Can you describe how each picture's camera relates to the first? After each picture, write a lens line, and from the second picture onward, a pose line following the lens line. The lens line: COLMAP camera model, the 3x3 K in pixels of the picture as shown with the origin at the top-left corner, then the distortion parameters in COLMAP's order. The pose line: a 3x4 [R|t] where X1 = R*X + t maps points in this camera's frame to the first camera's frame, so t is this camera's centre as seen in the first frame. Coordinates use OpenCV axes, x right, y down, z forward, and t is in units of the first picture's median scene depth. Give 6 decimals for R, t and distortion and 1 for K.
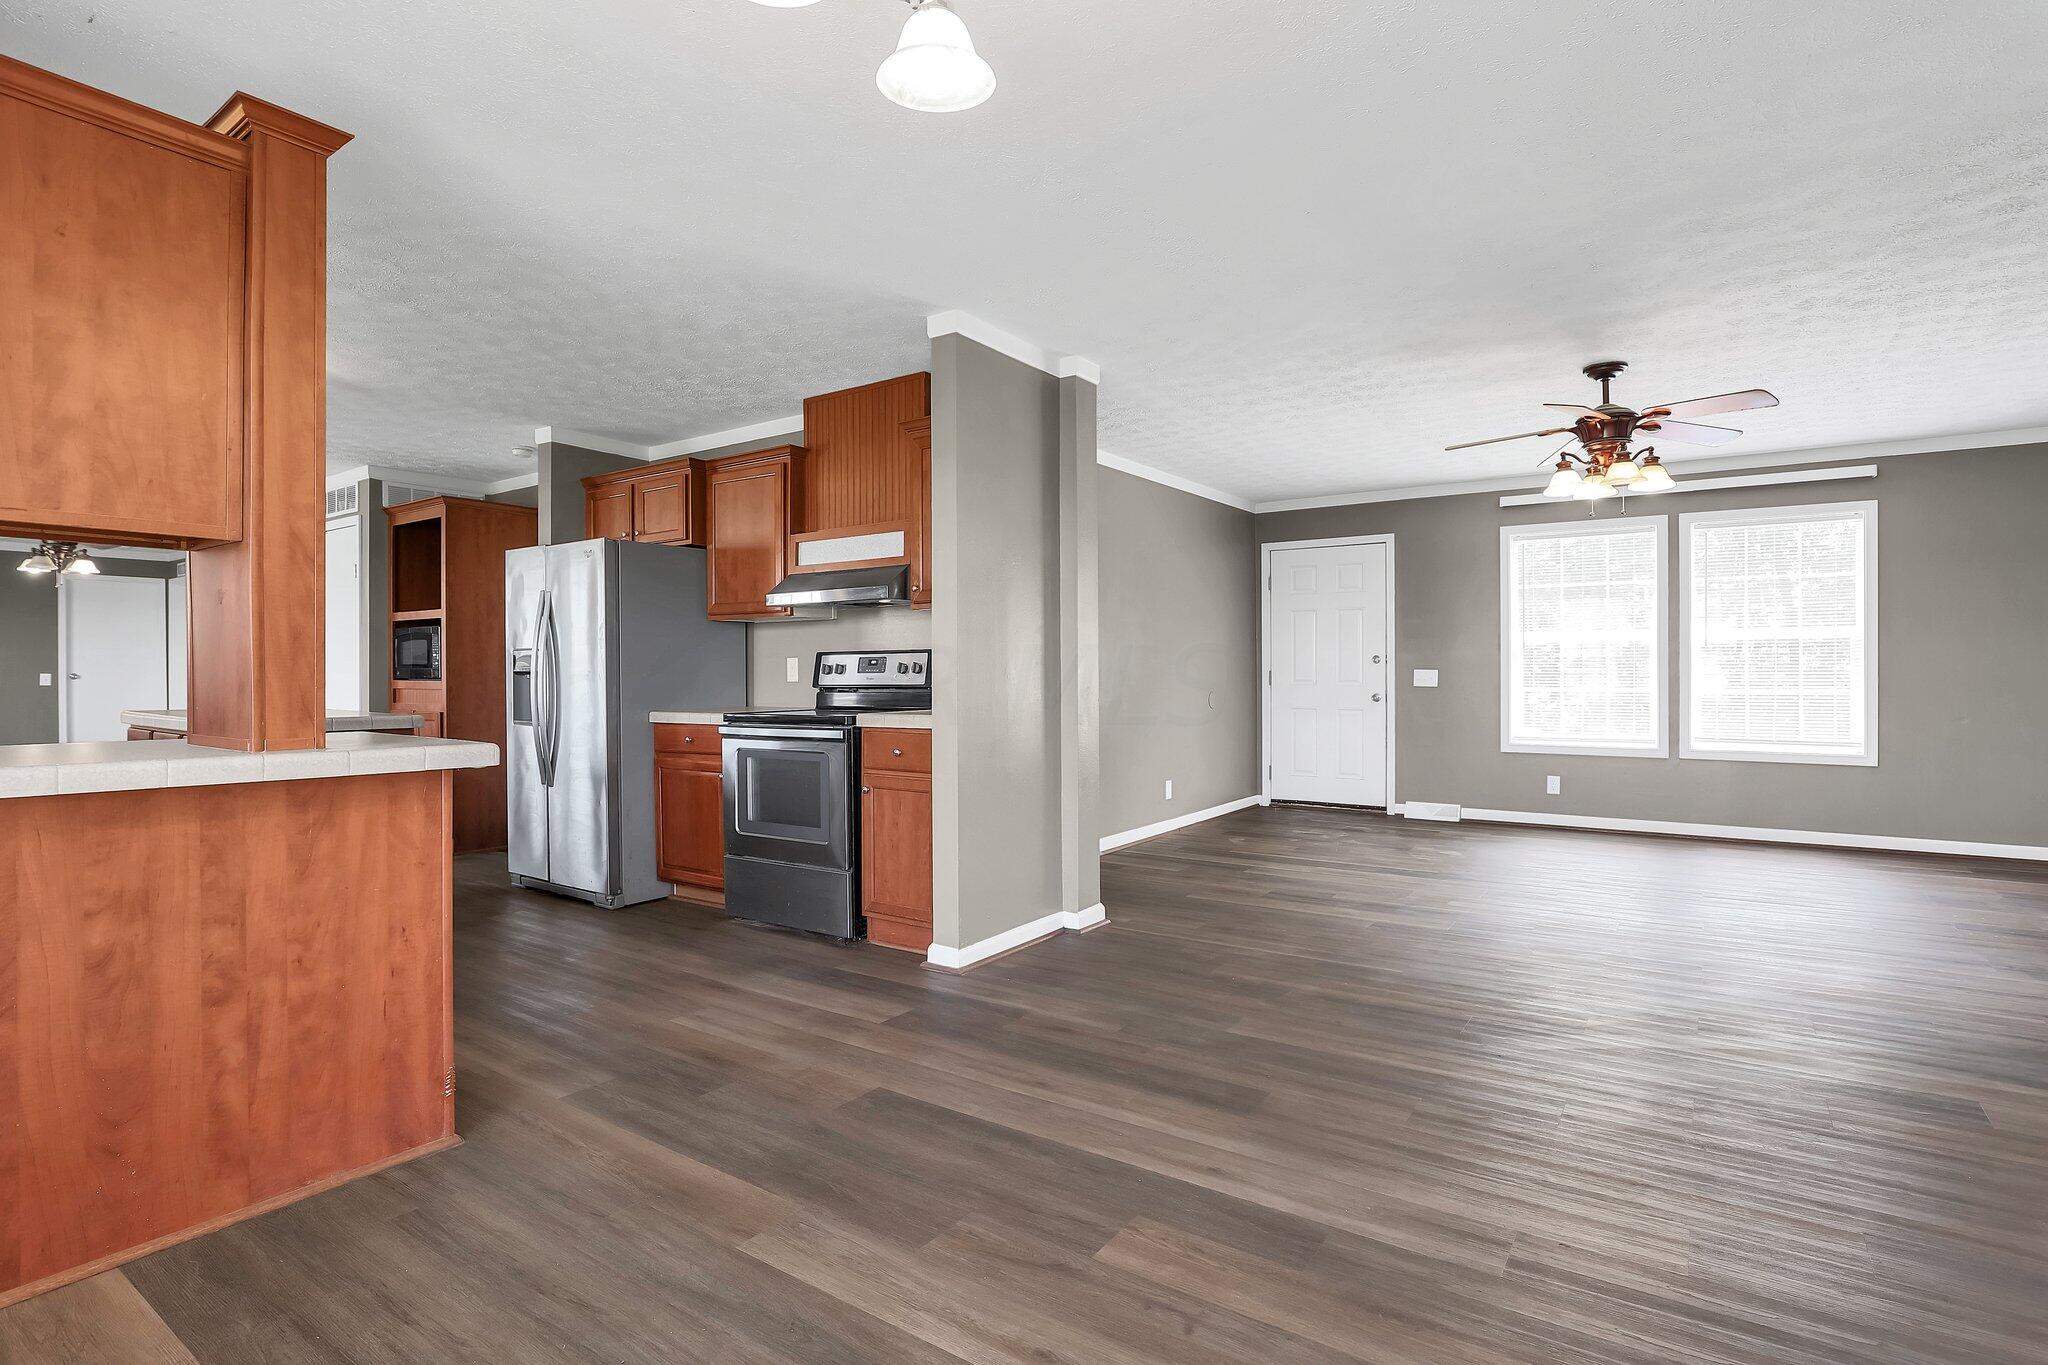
lens RADIAL K [[998.2, 0, 1033.7], [0, 998.2, 682.6], [0, 0, 1]] dist [-0.017186, 0.000996]
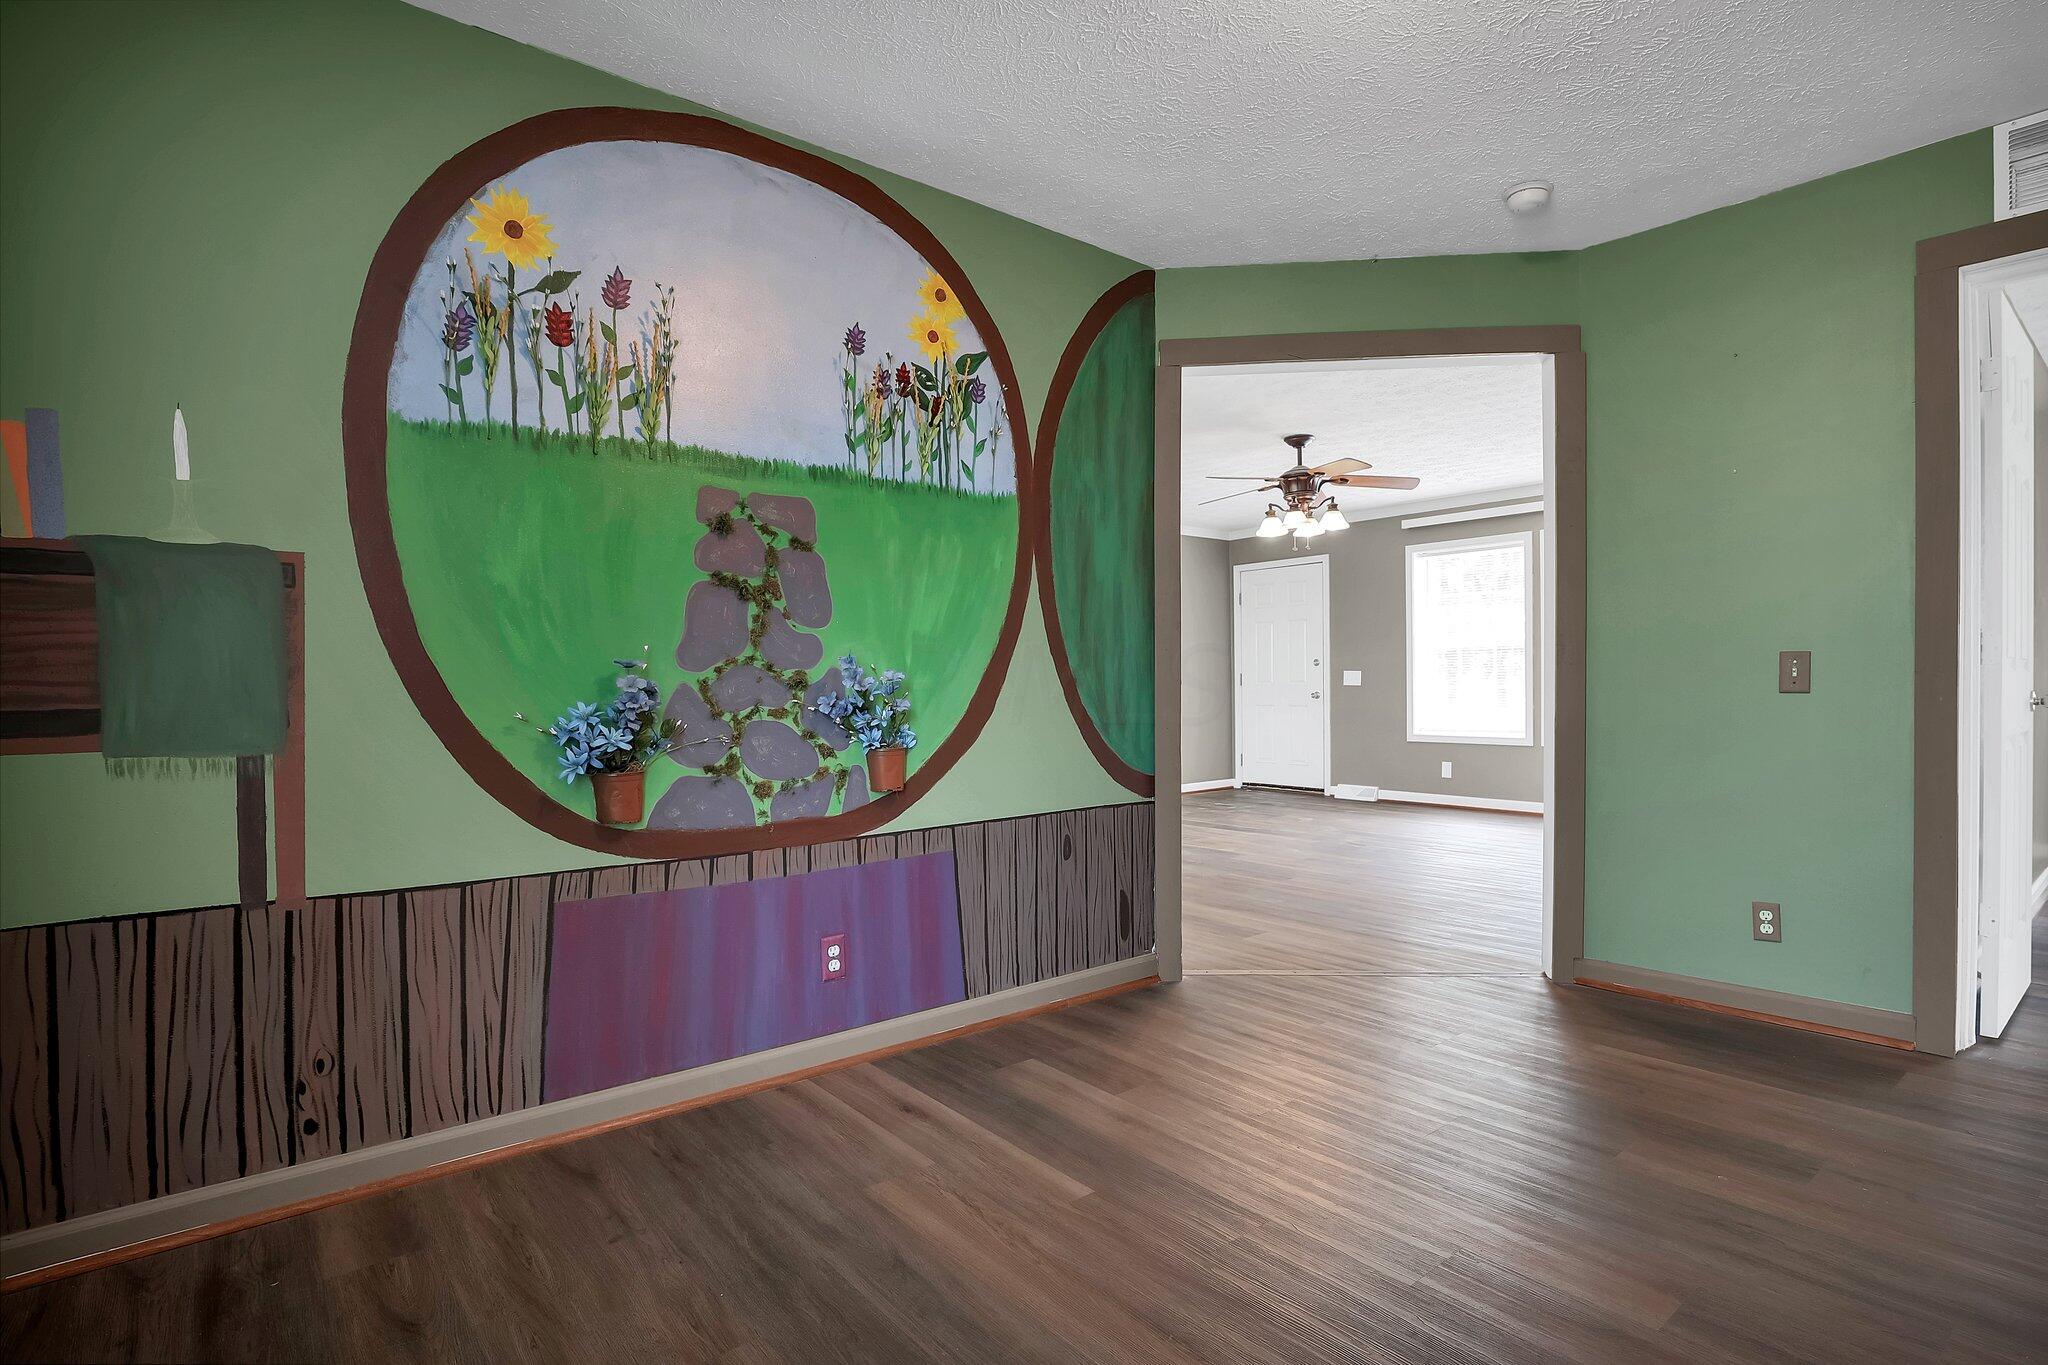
lens RADIAL K [[998.2, 0, 1042.3], [0, 998.2, 696.9], [0, 0, 1]] dist [-0.017186, 0.000996]
pose [[0.963899, -0.001503, -0.266265, 0.369641], [0.002226, 0.999995, 0.002416, 0.014386], [0.266260, -0.002921, 0.963897, -0.229302]]
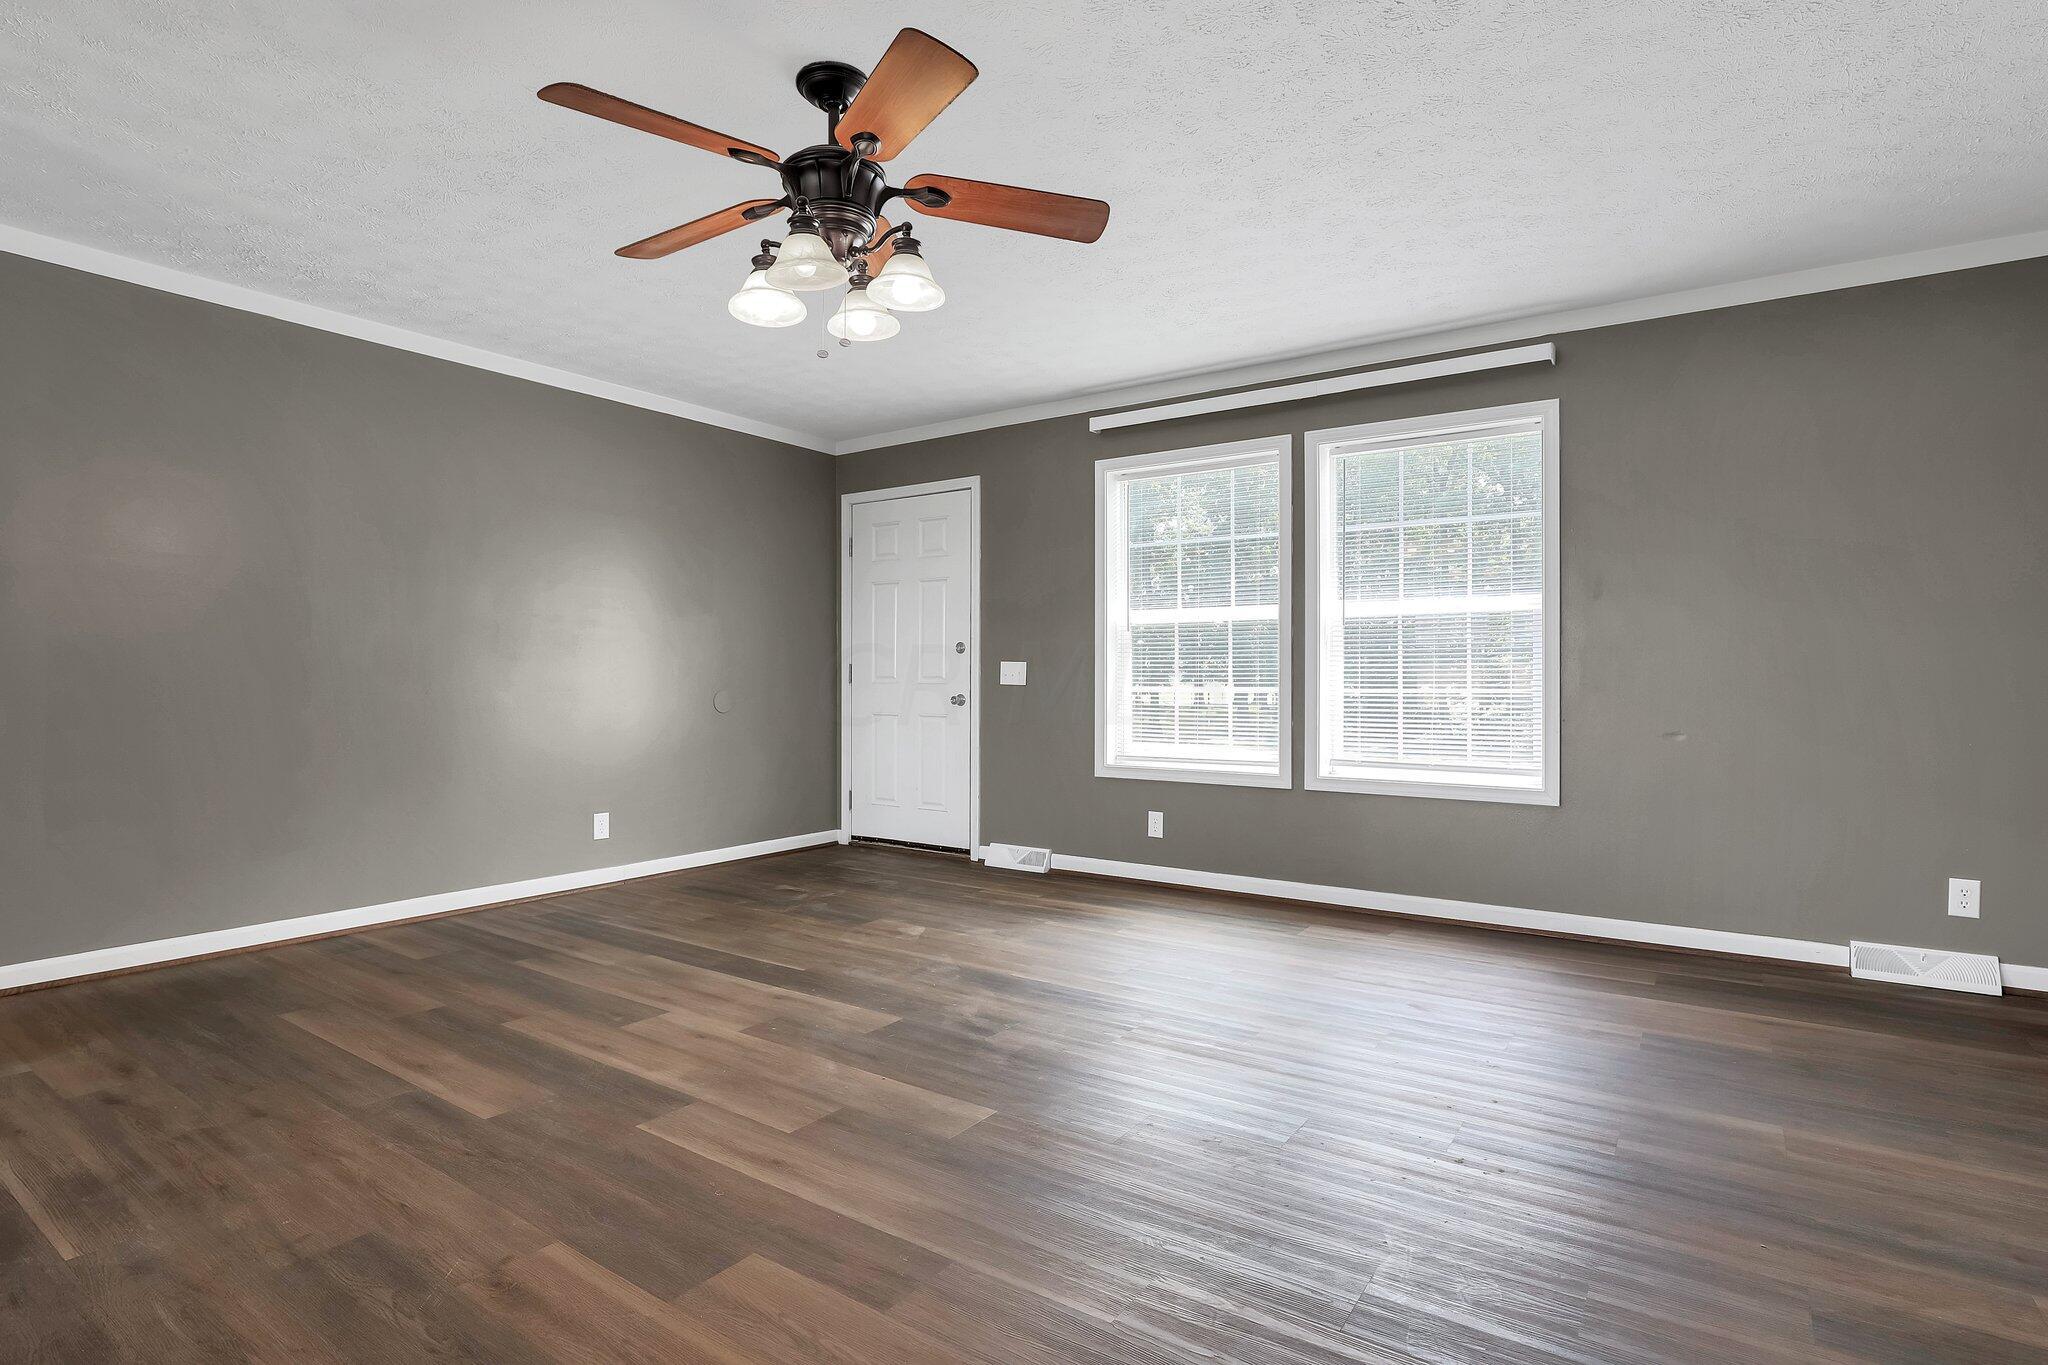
lens RADIAL K [[998.2, 0, 1024.7], [0, 998.2, 682.9], [0, 0, 1]] dist [-0.017186, 0.000996]
pose [[0.999958, 0.006856, -0.006134, 0.423933], [-0.006916, 0.999927, -0.009879, 0.010027], [0.006066, 0.009922, 0.999932, 0.285159]]
